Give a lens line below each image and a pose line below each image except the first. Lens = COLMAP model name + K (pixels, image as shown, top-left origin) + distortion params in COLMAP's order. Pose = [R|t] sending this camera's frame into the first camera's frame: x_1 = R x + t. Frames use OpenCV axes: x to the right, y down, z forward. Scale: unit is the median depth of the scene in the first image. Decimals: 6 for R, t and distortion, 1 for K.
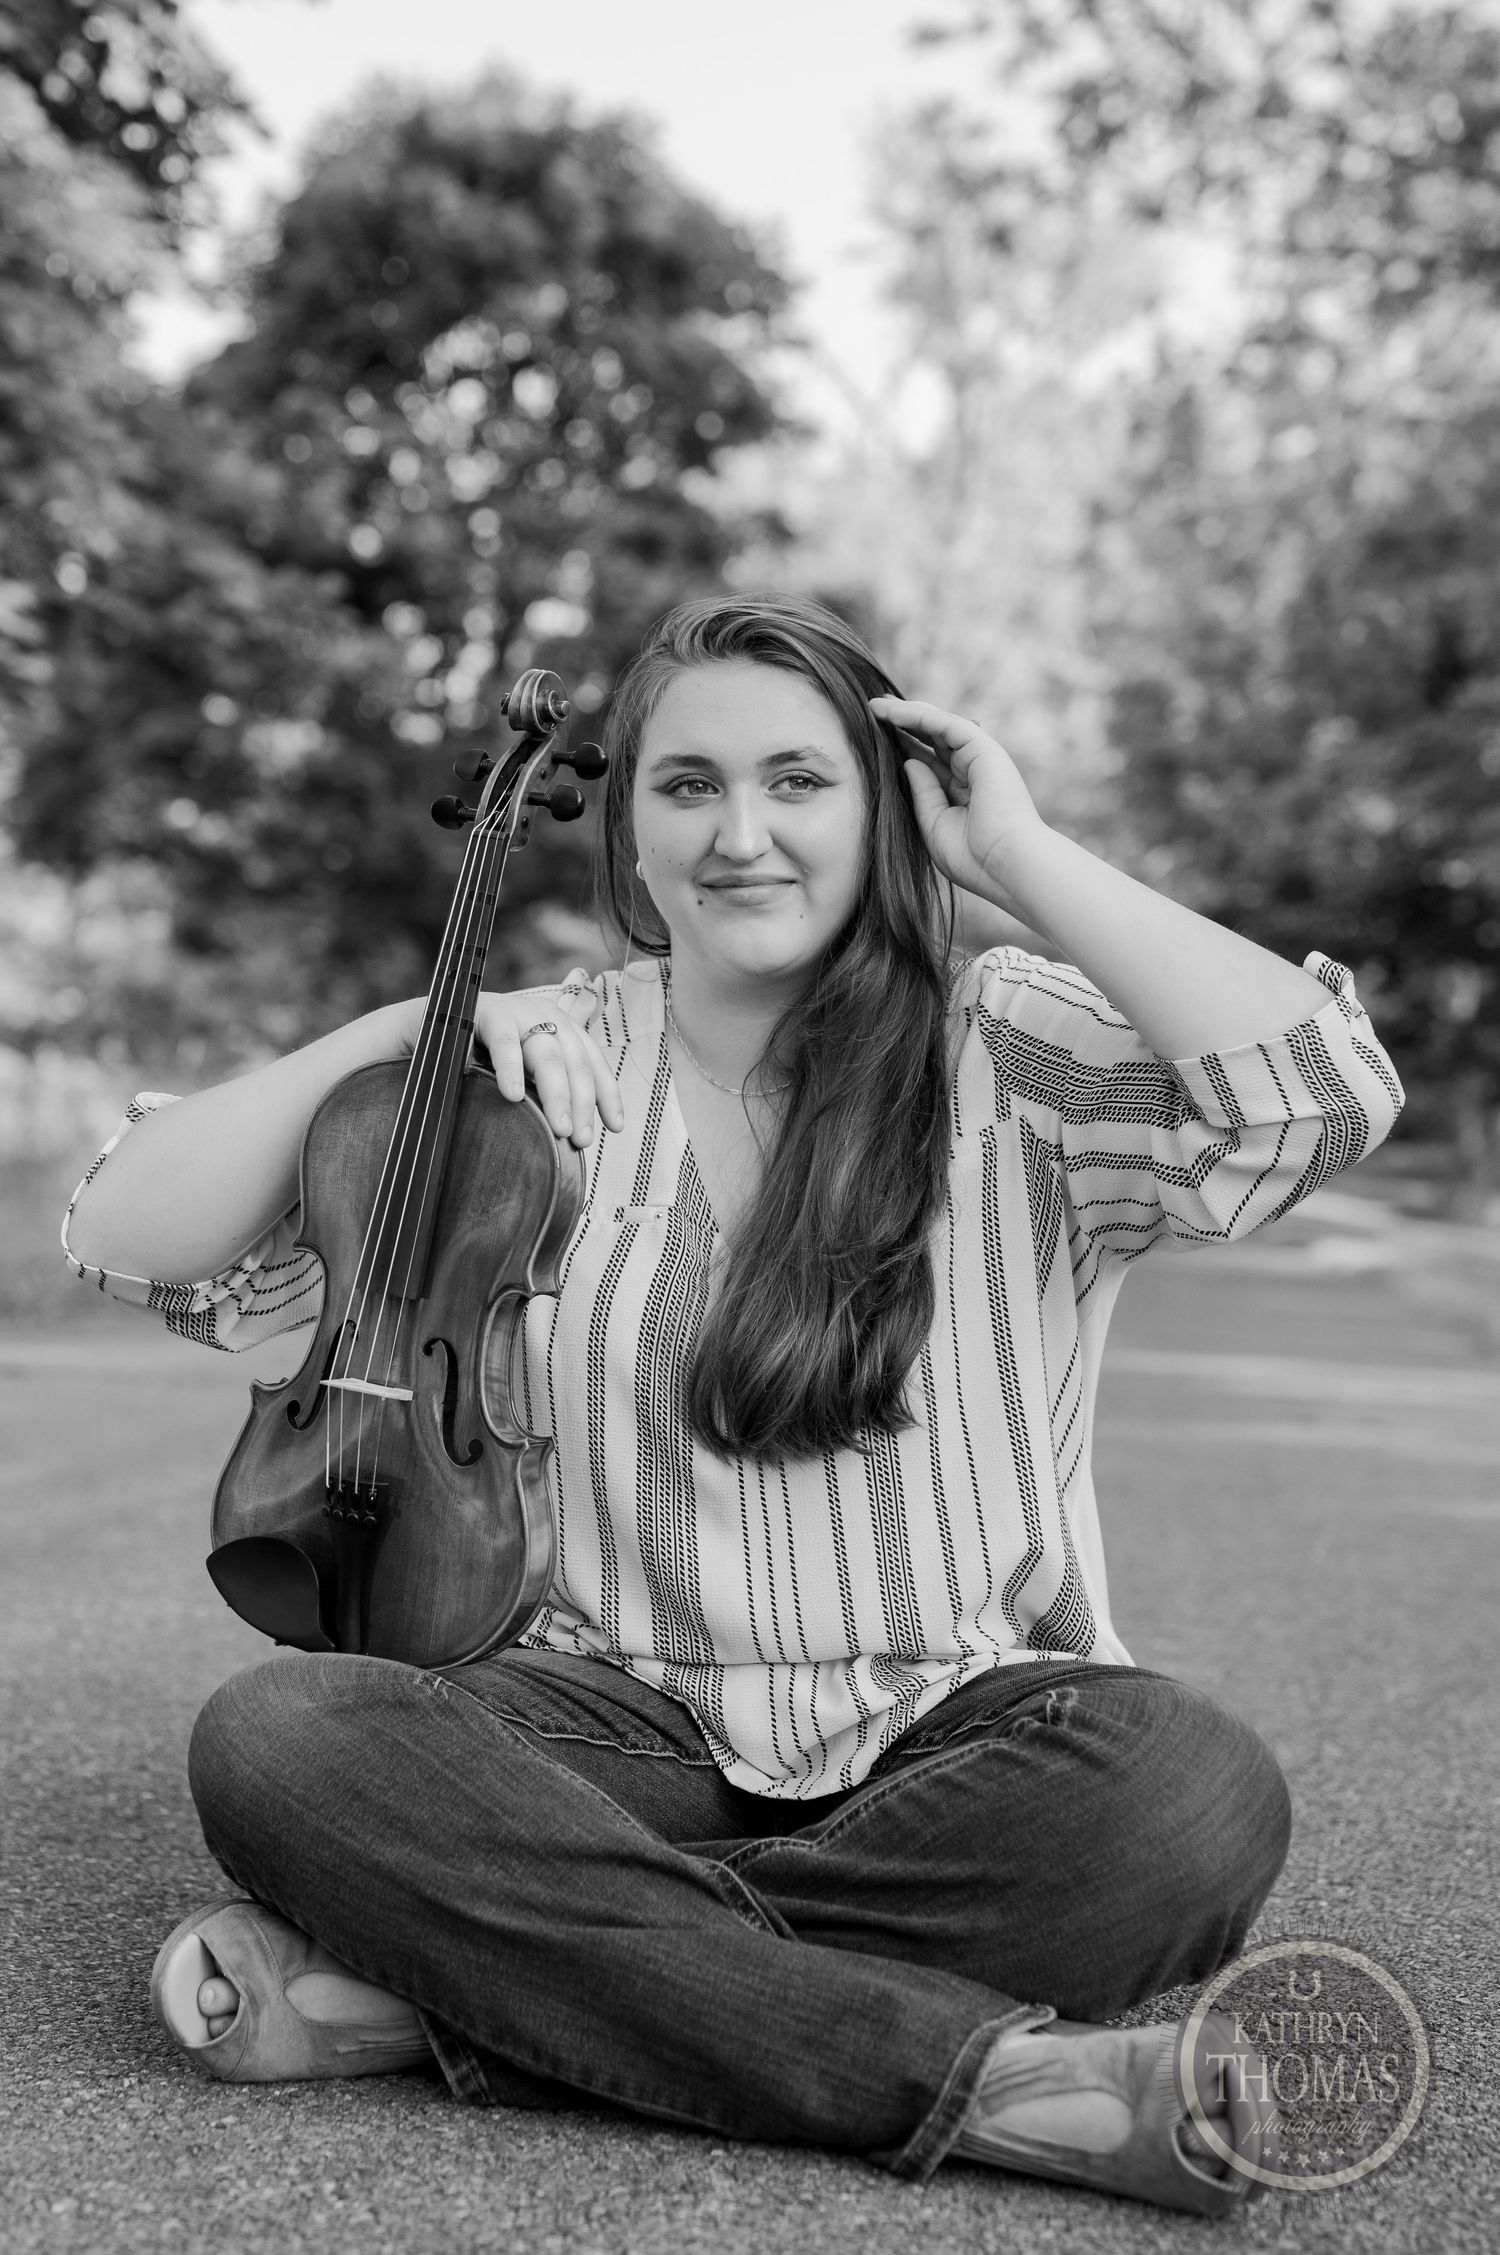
lens RADIAL K [[3530.0, 0, 751.1], [0, 3530.0, 1026.4], [0, 0, 1]] dist [0.019897, 0.071923]
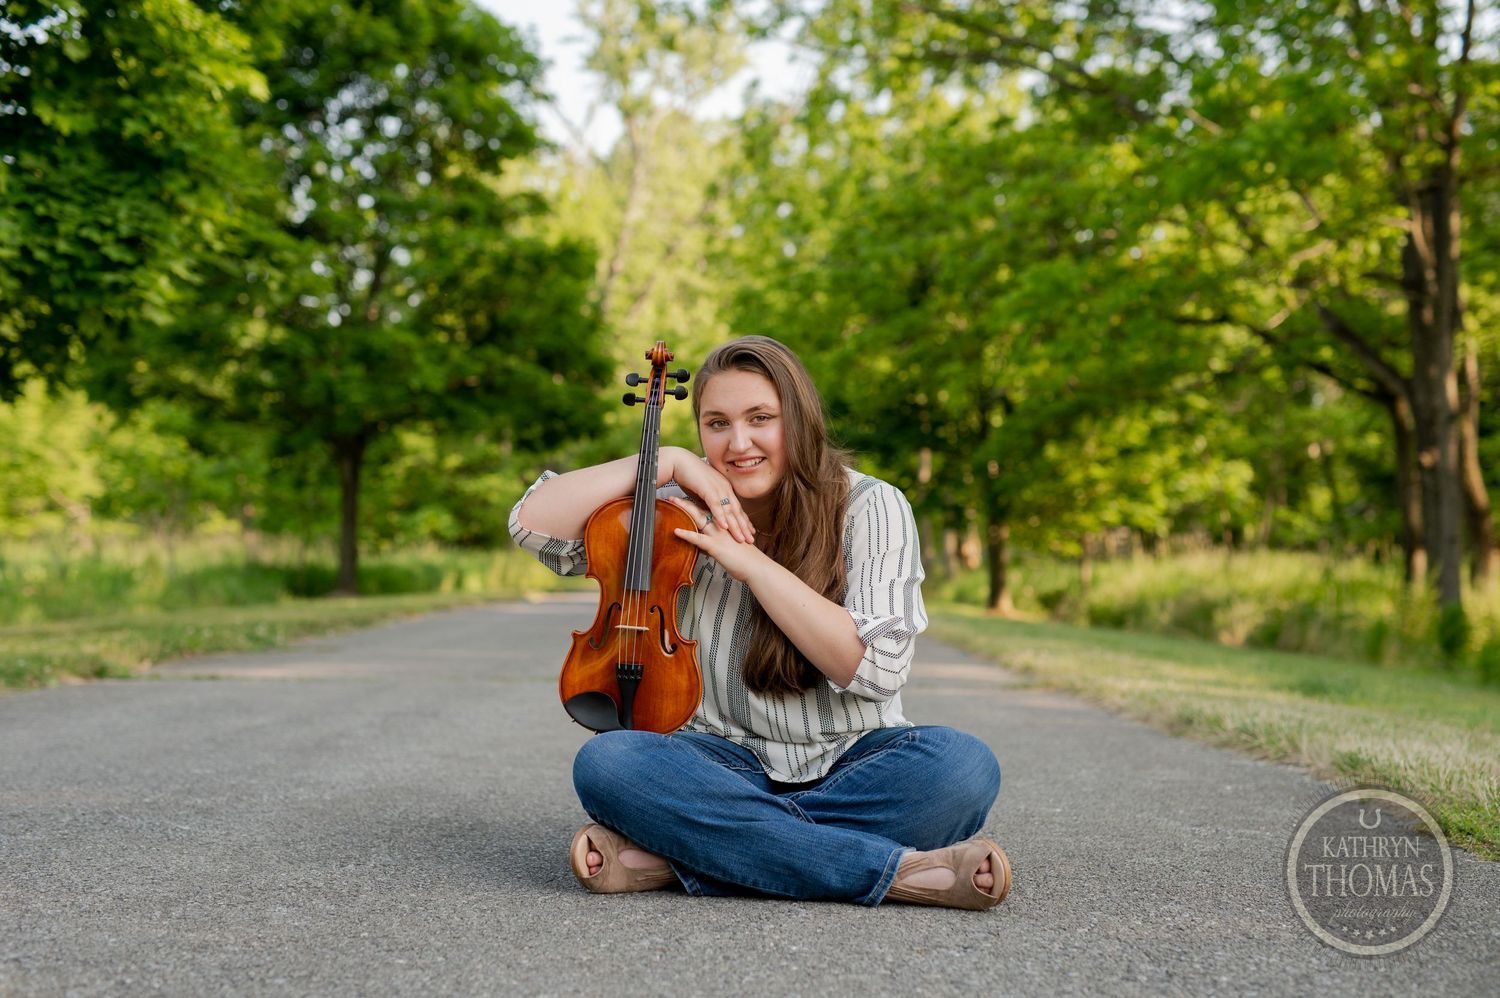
lens RADIAL K [[2088.5, 0, 750.0], [0, 2088.5, 499.0], [0, 0, 1]] dist [0.001053, 0.028514]
pose [[0.992692, -0.017236, 0.119437, -0.017394], [0.016707, 0.999846, 0.005428, 0.000389], [-0.119512, -0.003392, 0.992827, -0.042683]]
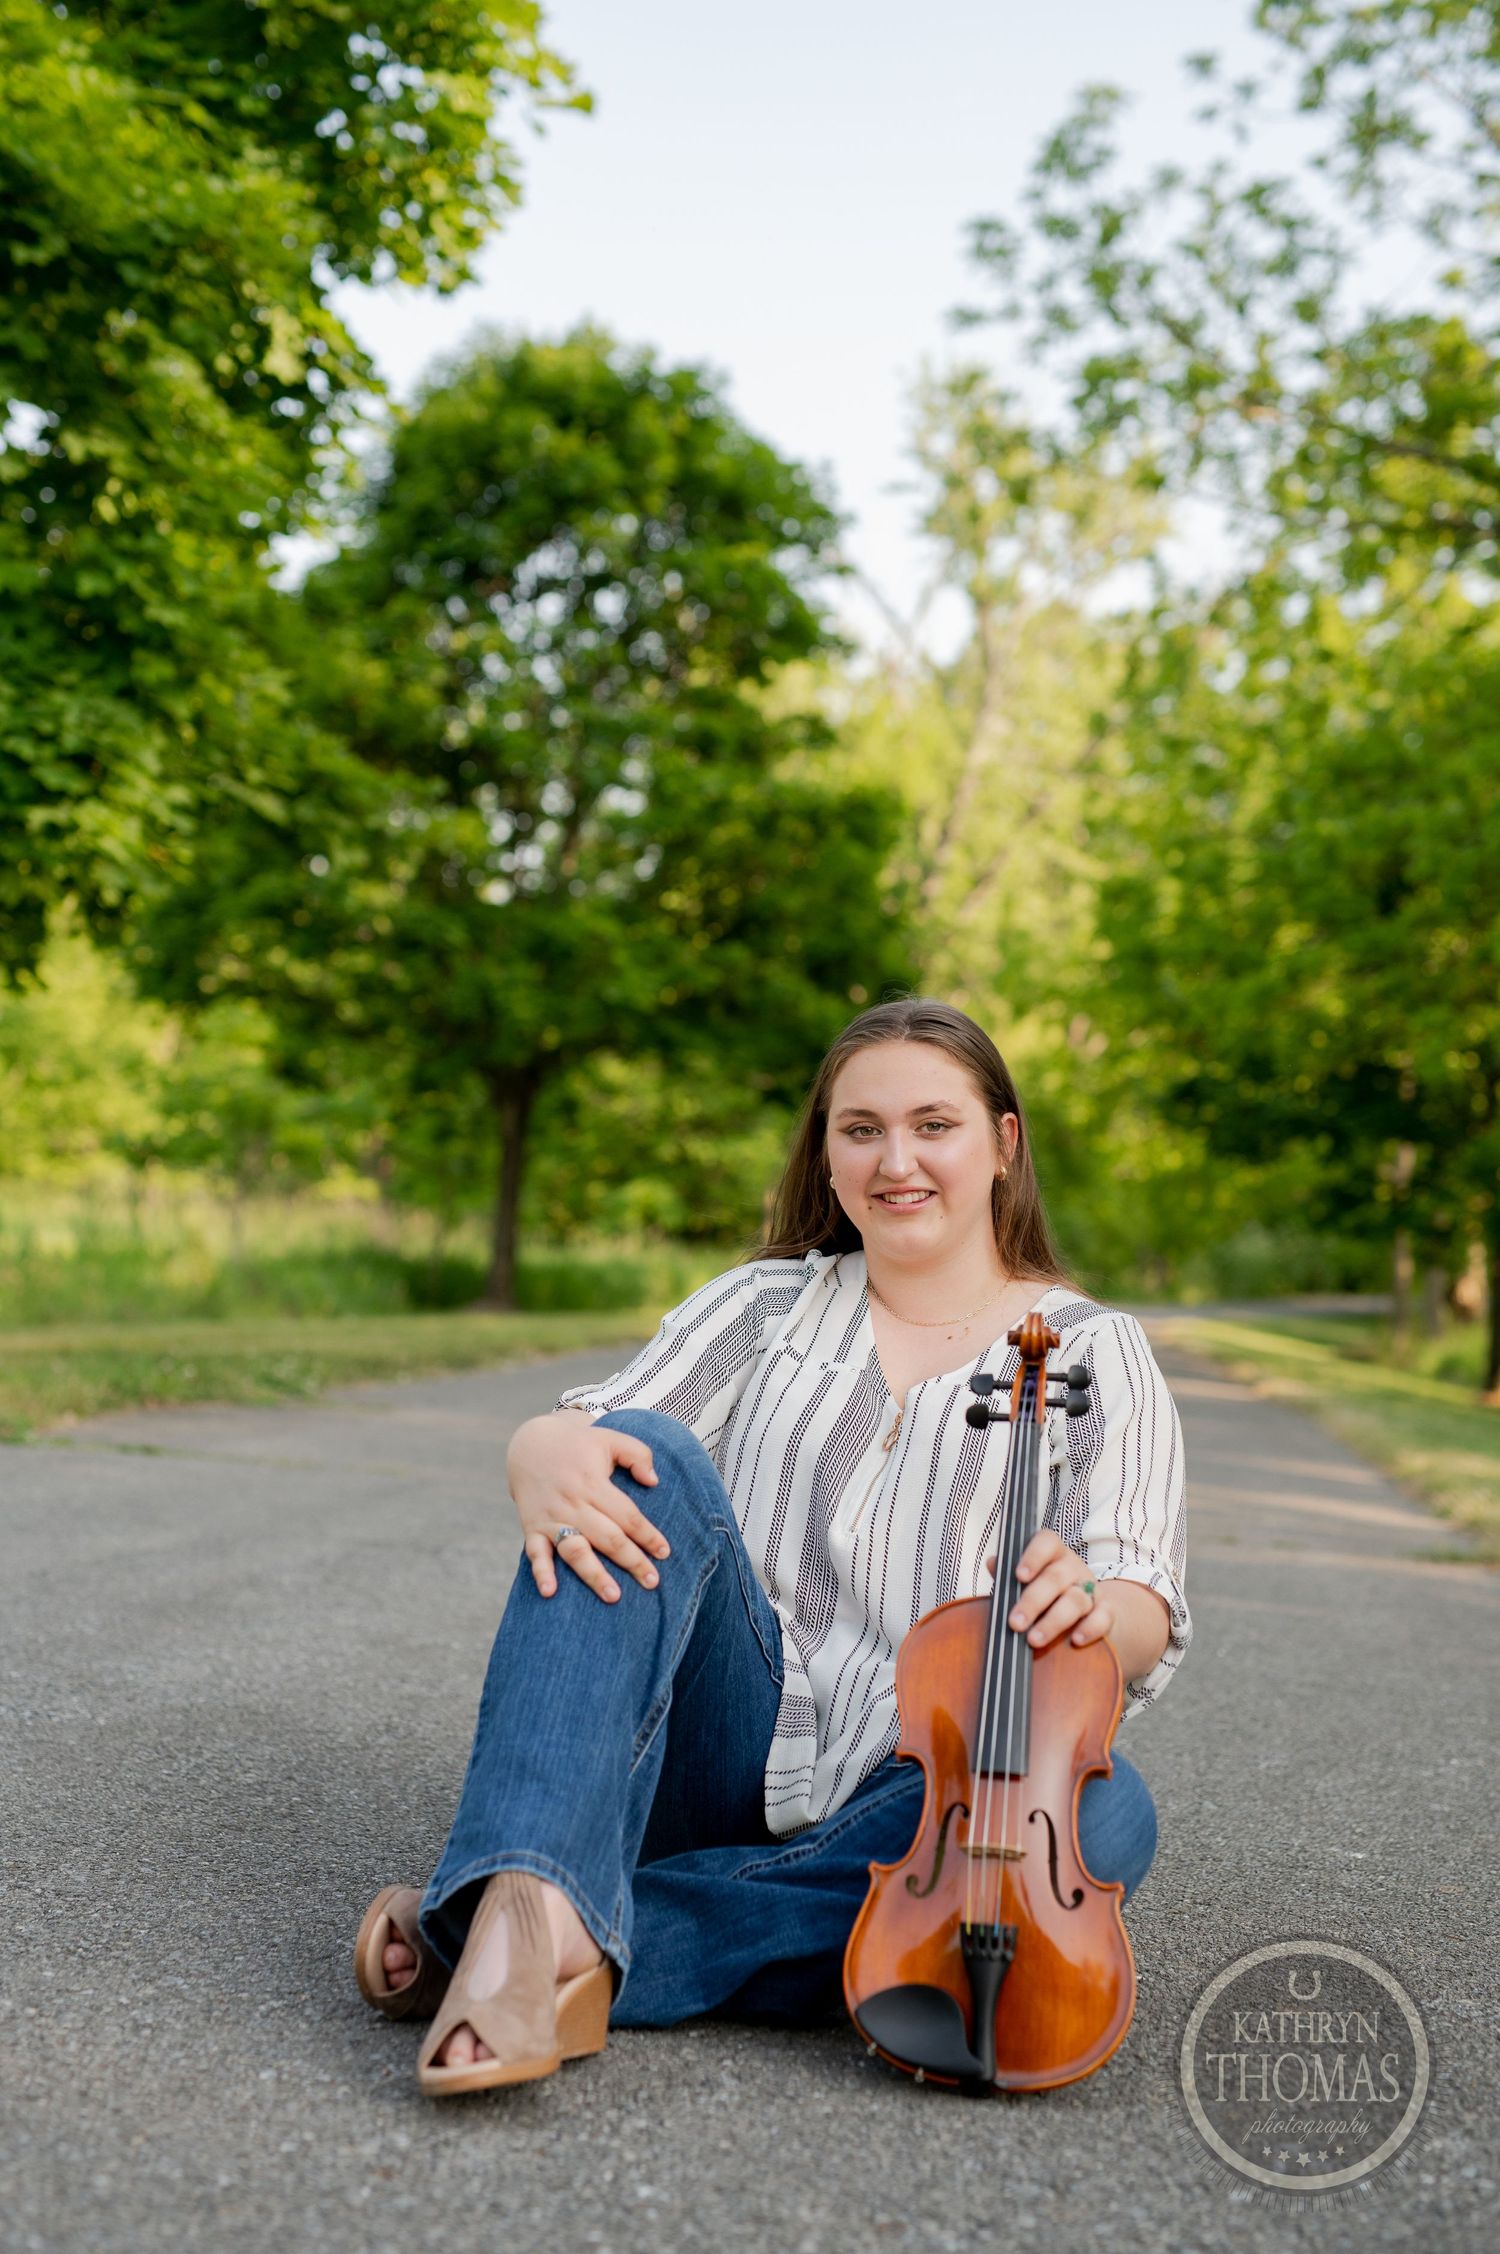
lens RADIAL K [[3138.3, 0, 750.0], [0, 3138.3, 1127.0], [0, 0, 1]] dist [0.001053, 0.028514]
pose [[0.999097, 0.041646, -0.008453, -0.000410], [-0.041730, 0.999080, -0.009935, -0.003007], [0.008031, 0.010279, 0.999915, -0.018515]]
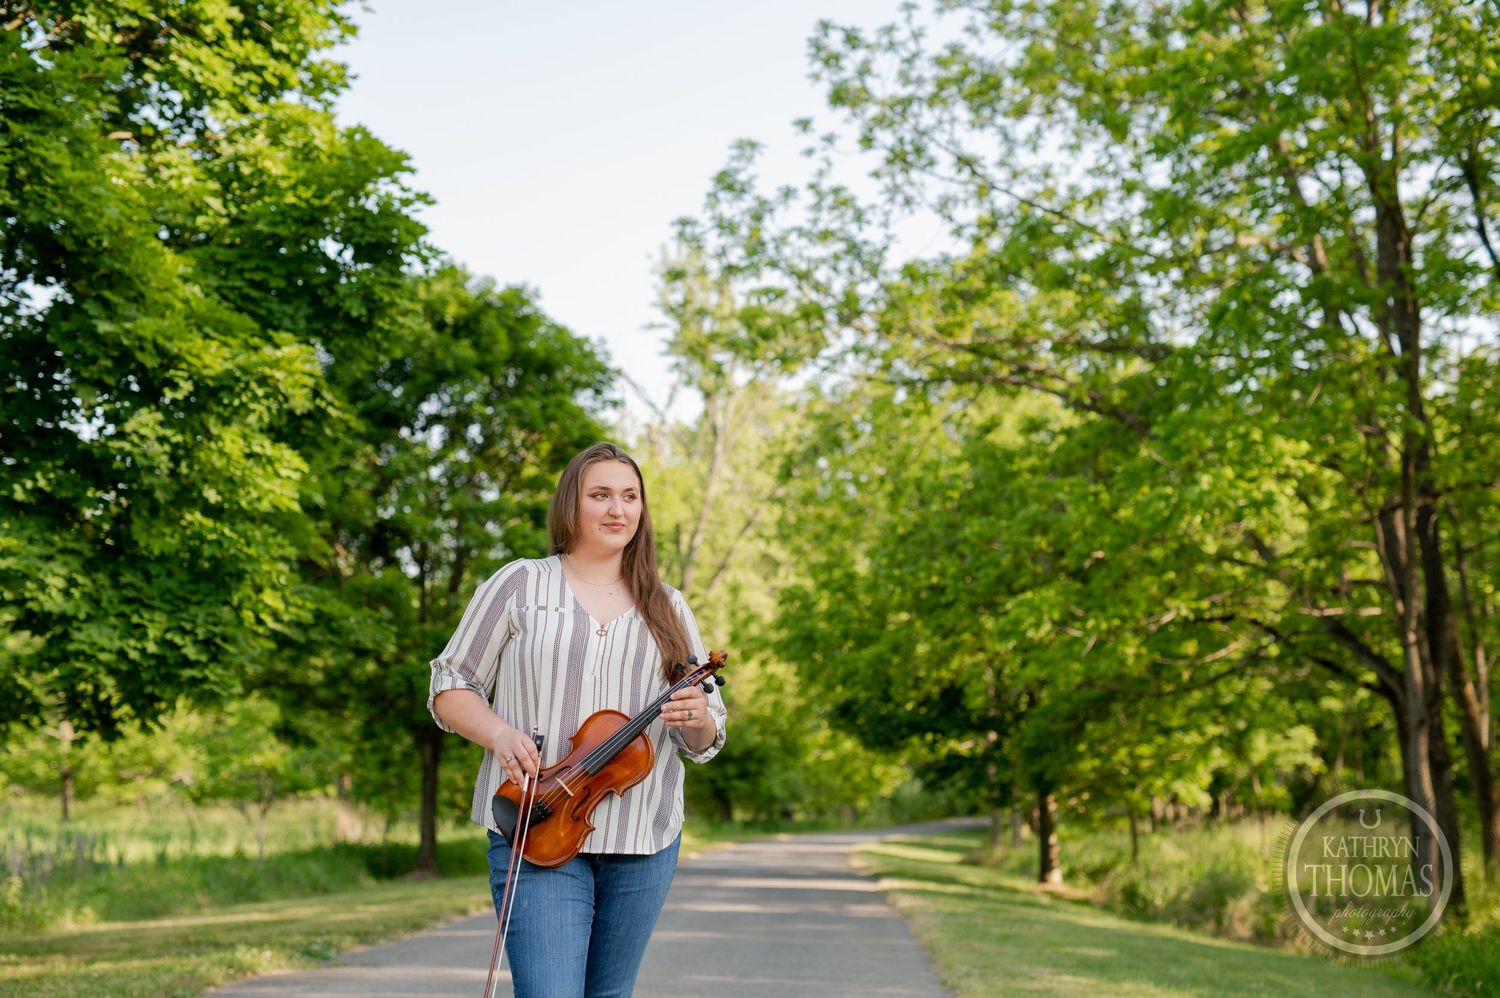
lens RADIAL K [[2088.5, 0, 750.0], [0, 2088.5, 499.0], [0, 0, 1]] dist [0.001053, 0.028514]
pose [[0.997237, -0.015649, 0.072618, 0.004377], [0.023835, 0.993278, -0.113273, -0.021220], [-0.070357, 0.114691, 0.990907, -0.125745]]
